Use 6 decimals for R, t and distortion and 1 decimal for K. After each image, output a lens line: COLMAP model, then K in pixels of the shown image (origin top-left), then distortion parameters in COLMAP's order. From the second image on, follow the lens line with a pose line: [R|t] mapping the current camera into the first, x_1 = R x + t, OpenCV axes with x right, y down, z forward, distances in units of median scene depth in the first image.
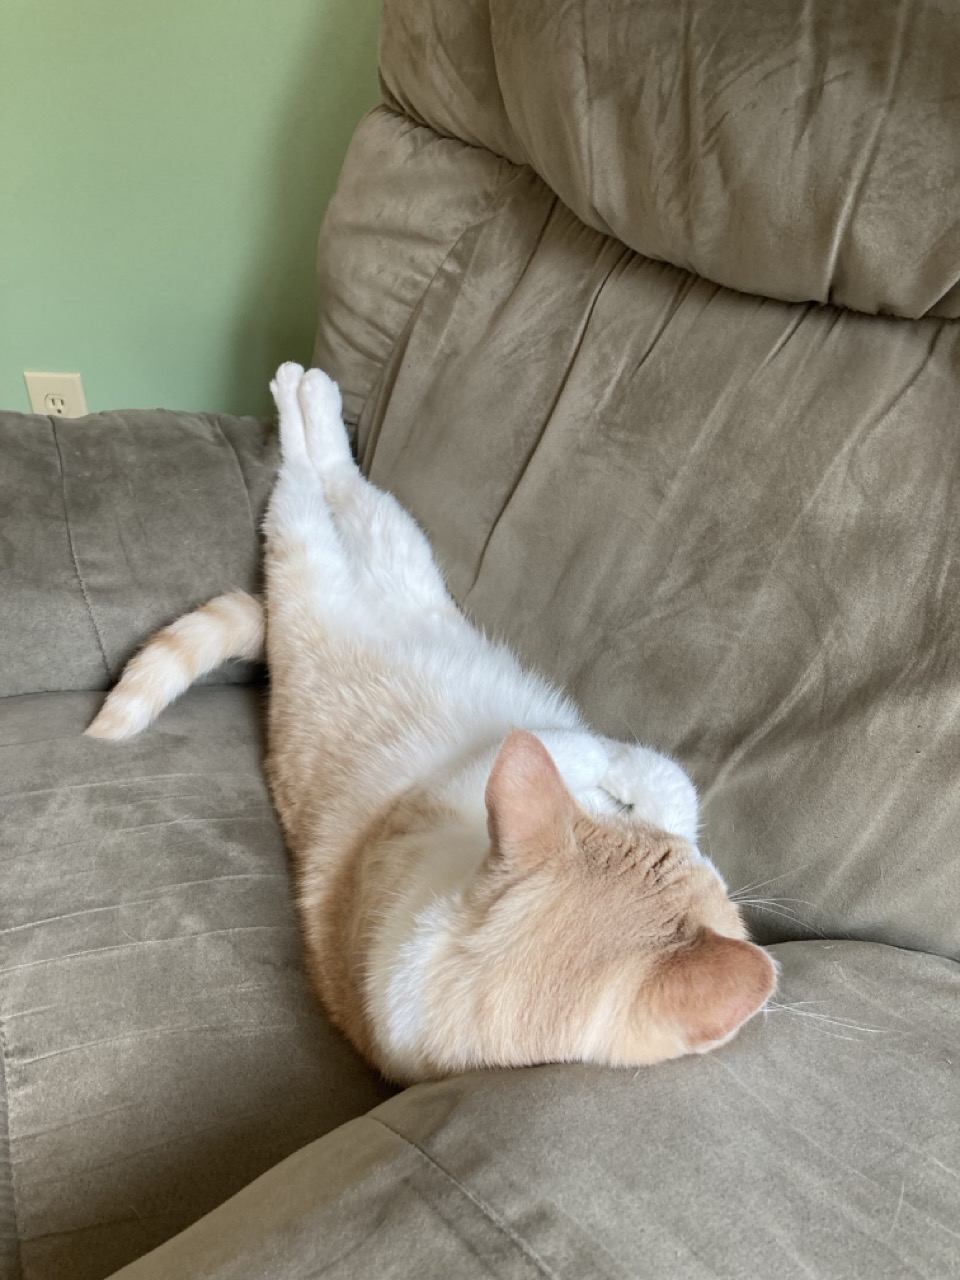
lens RADIAL K [[1065.2, 0, 480.0], [0, 1065.2, 640.0], [0, 0, 1]] dist [-0.036220, 0.048293]
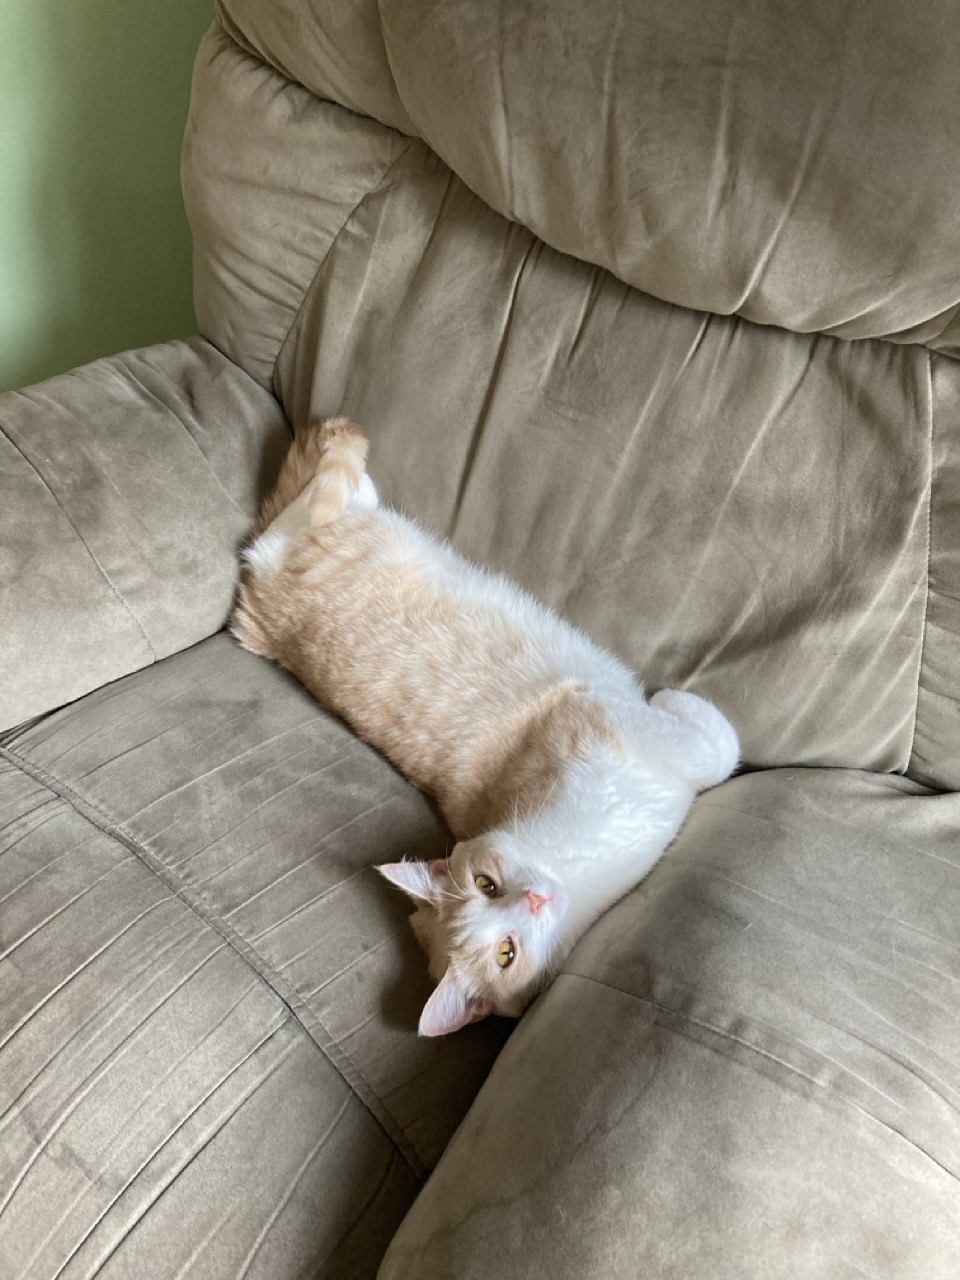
lens RADIAL K [[1049.9, 0, 480.0], [0, 1049.9, 640.0], [0, 0, 1]] dist [-0.008637, -0.002893]
pose [[0.949417, -0.246211, 0.194903, -0.290058], [0.167889, 0.922513, 0.347539, -0.412664], [-0.265368, -0.297238, 0.917186, -0.206337]]
